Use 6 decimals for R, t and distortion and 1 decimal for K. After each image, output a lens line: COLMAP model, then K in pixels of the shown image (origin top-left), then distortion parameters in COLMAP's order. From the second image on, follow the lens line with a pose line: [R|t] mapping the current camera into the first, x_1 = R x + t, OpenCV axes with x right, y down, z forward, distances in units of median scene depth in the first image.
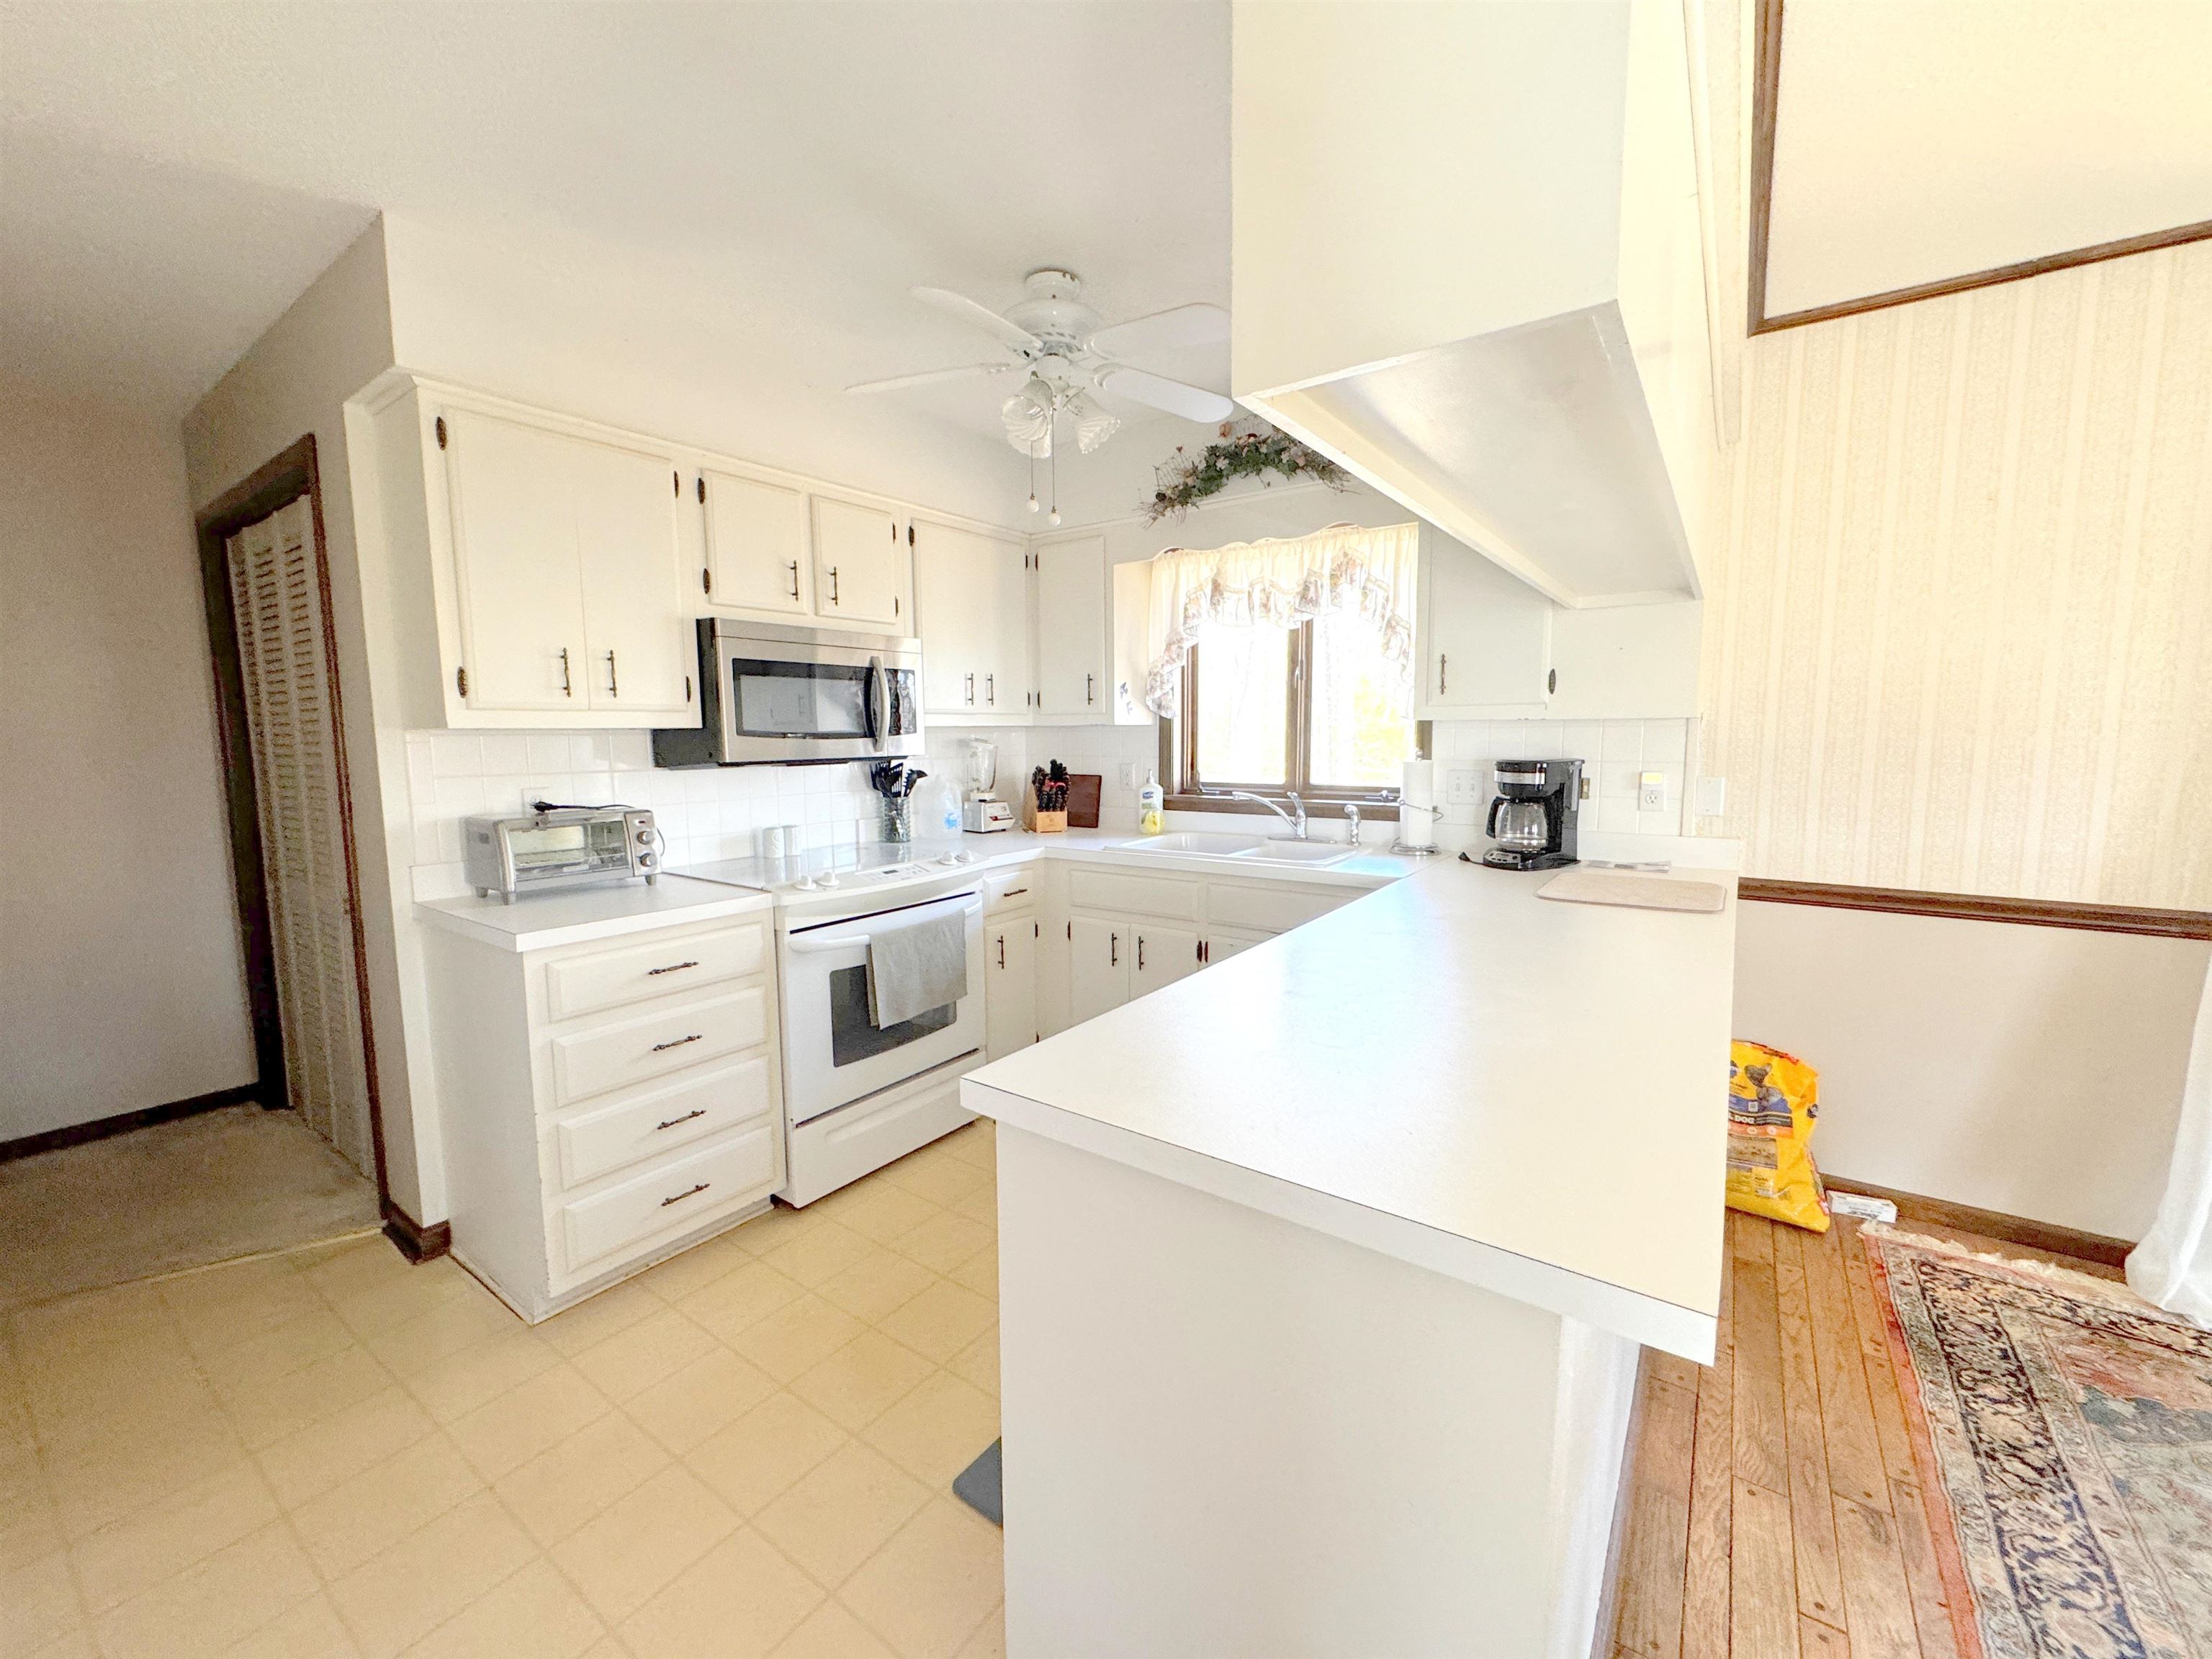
lens RADIAL K [[891.2, 0, 1097.6], [0, 891.2, 830.1], [0, 0, 1]] dist [-0.009160, -0.000052]
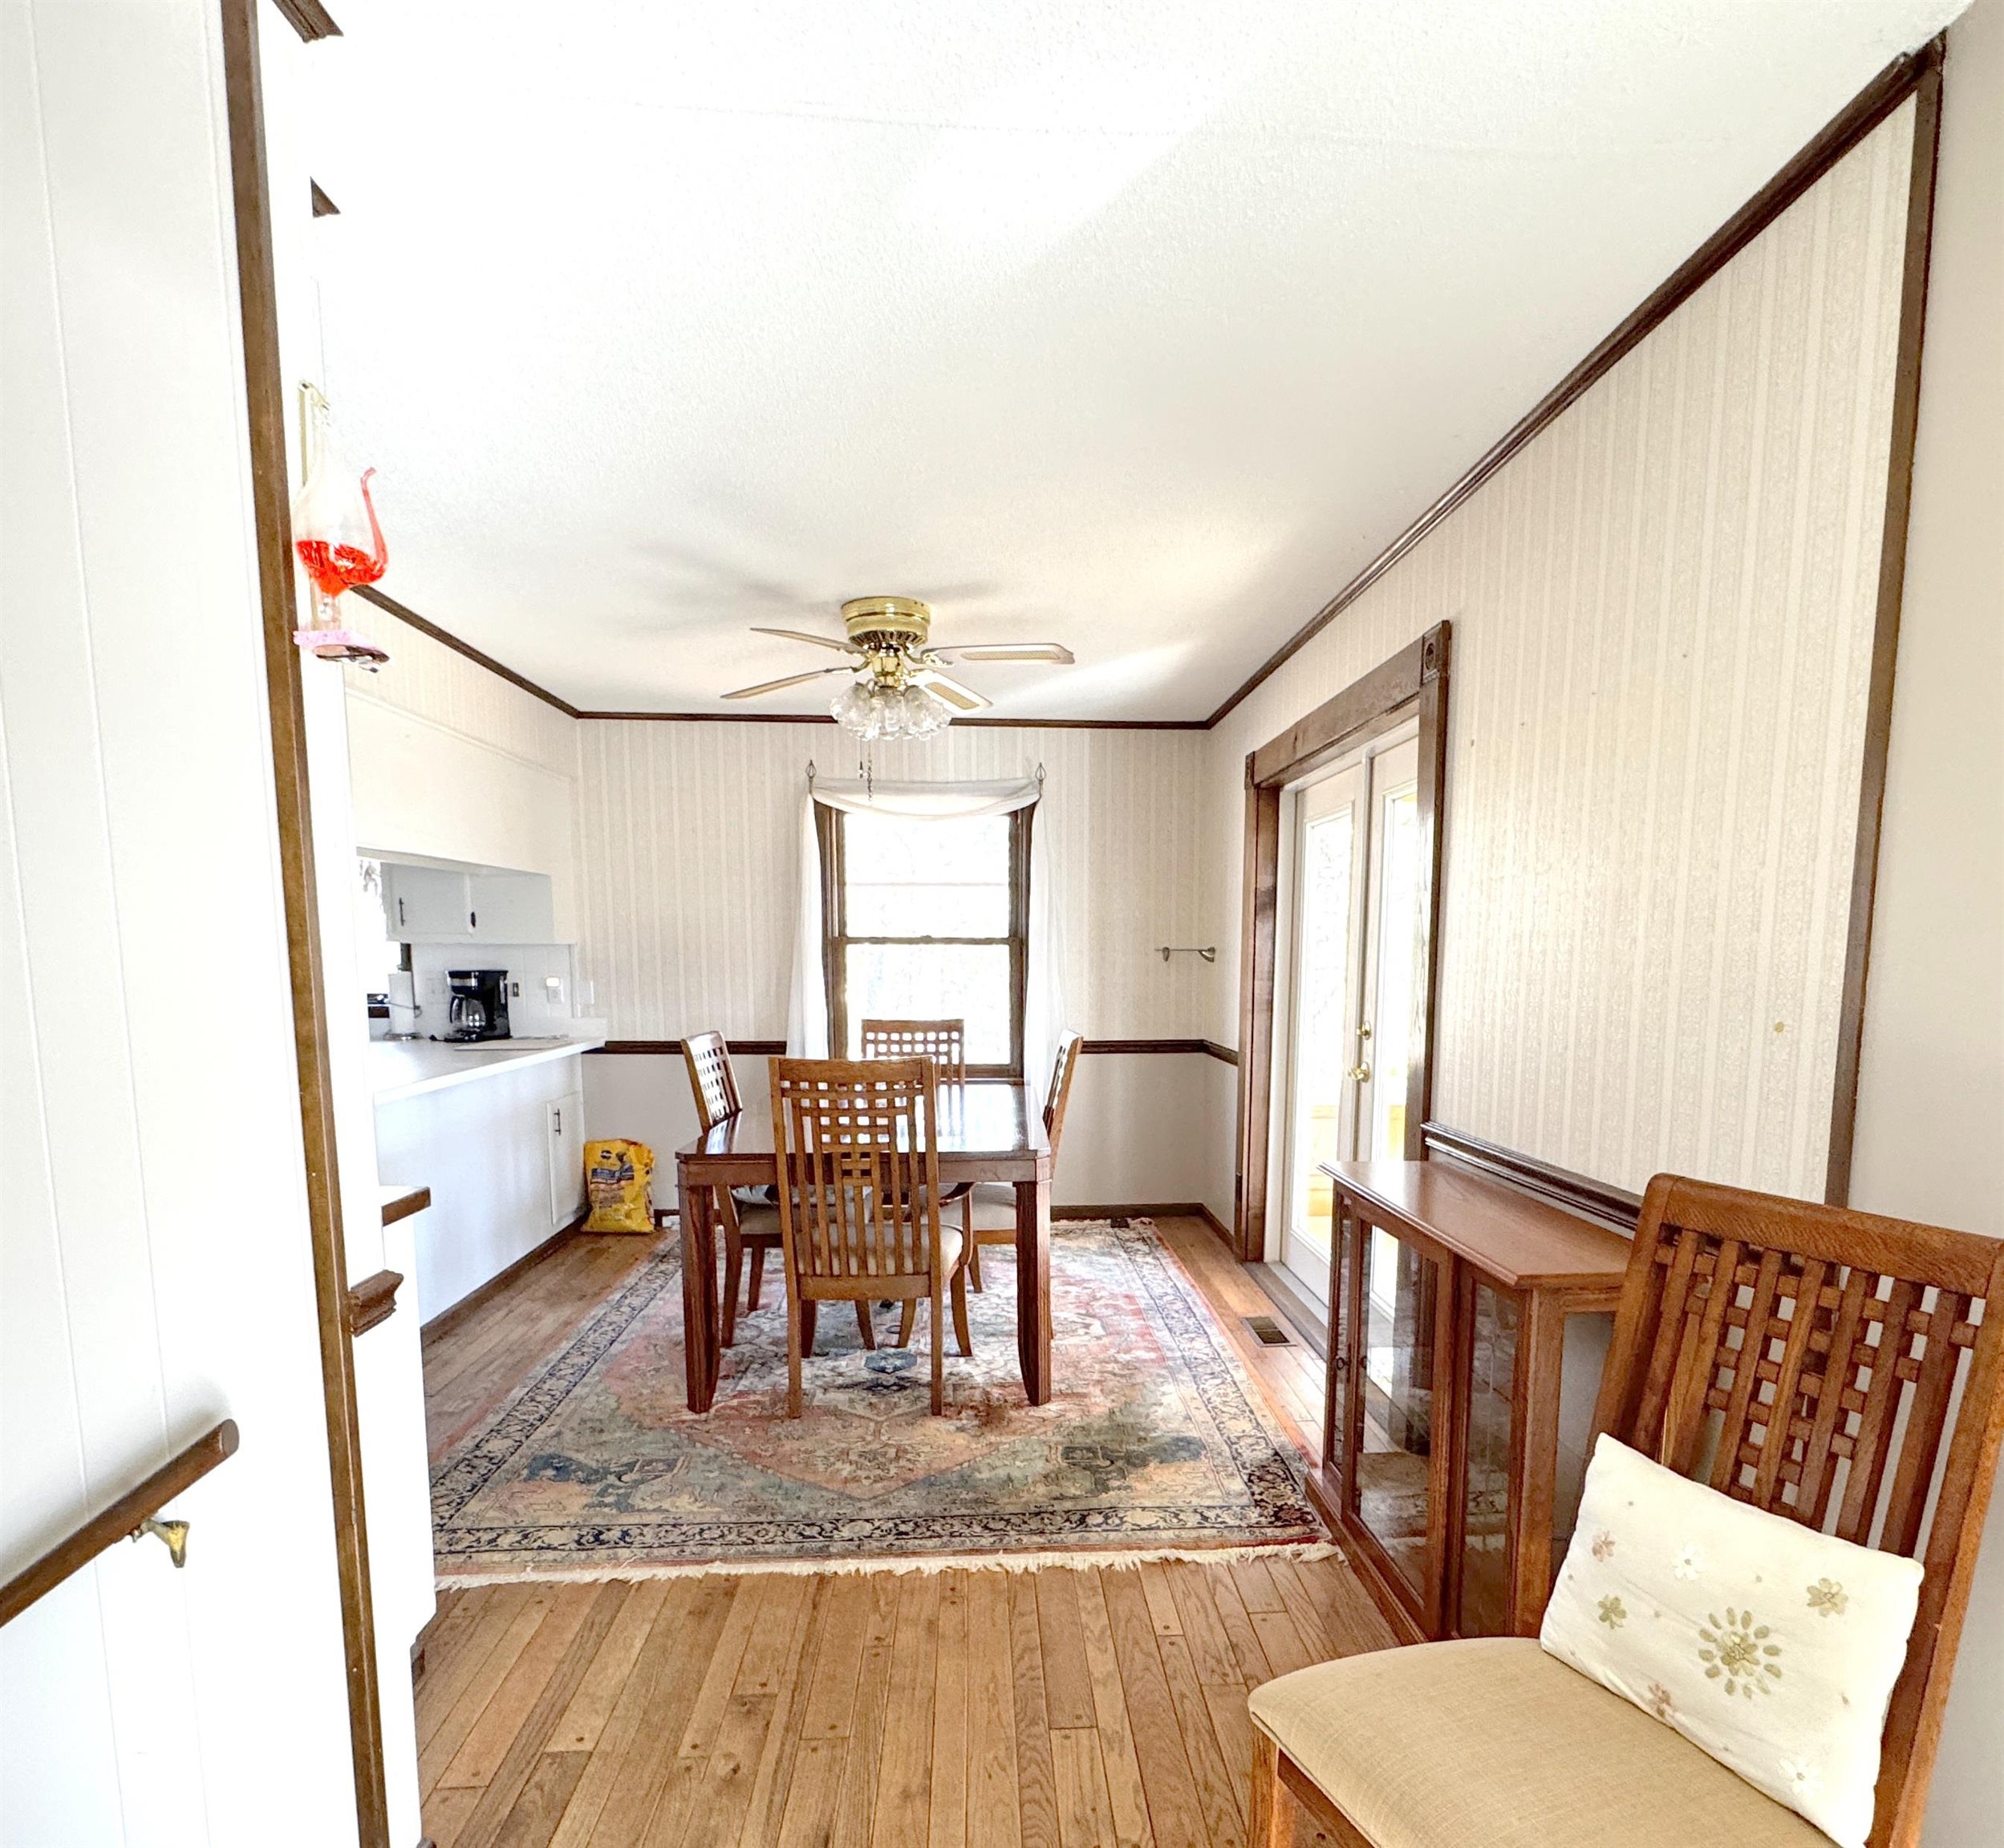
lens RADIAL K [[1186.1, 0, 1054.0], [0, 1186.1, 1098.0], [0, 0, 1]] dist [-0.003125, 0.000327]
pose [[0.766211, -0.065743, 0.639217, -0.058043], [0.061157, 0.997698, 0.029304, 0.140032], [-0.639672, 0.016639, 0.768467, -1.188296]]
